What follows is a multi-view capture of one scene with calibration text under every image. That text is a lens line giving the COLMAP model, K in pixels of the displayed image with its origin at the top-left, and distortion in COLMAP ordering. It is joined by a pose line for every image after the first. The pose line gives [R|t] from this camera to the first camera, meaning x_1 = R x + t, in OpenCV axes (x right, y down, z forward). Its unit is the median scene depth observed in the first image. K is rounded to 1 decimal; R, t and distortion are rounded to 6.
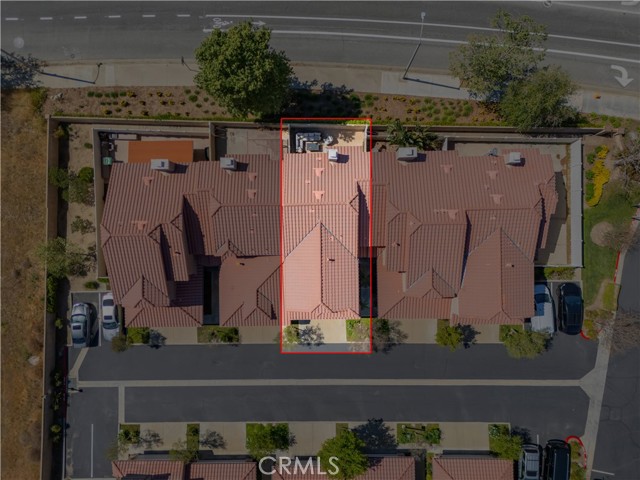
lens RADIAL K [[468.7, 0, 321.3], [0, 468.7, 248.7], [0, 0, 1]] dist [0.080925, -0.077163]
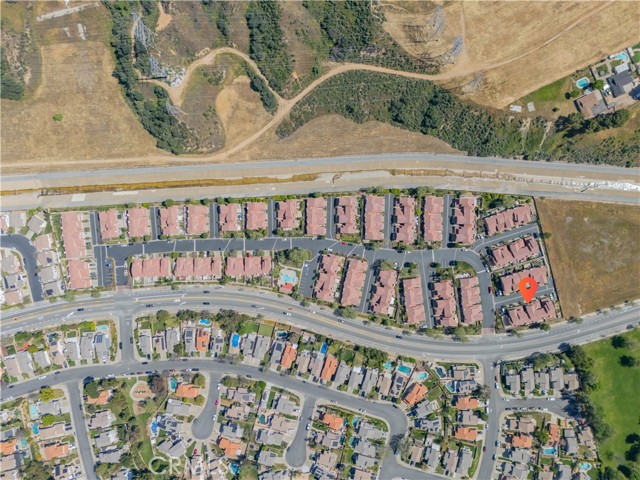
lens RADIAL K [[468.7, 0, 321.3], [0, 468.7, 248.7], [0, 0, 1]] dist [0.080925, -0.077163]
pose [[-0.963831, 0.264982, 0.028524, 3.055875], [-0.265680, -0.963756, -0.024268, 2.268196], [0.021060, -0.030969, 0.999298, -7.584296]]
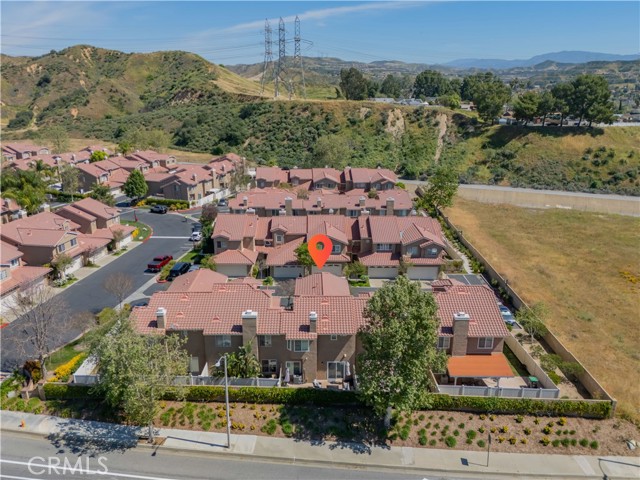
lens RADIAL K [[486.2, 0, 310.3], [0, 486.2, 240.5], [0, 0, 1]] dist [0.095980, -0.113561]
pose [[-0.999791, 0.013061, 0.015754, 0.007850], [0.010942, -0.309308, 0.950899, -1.074316], [0.017293, 0.950872, 0.309100, 0.370933]]
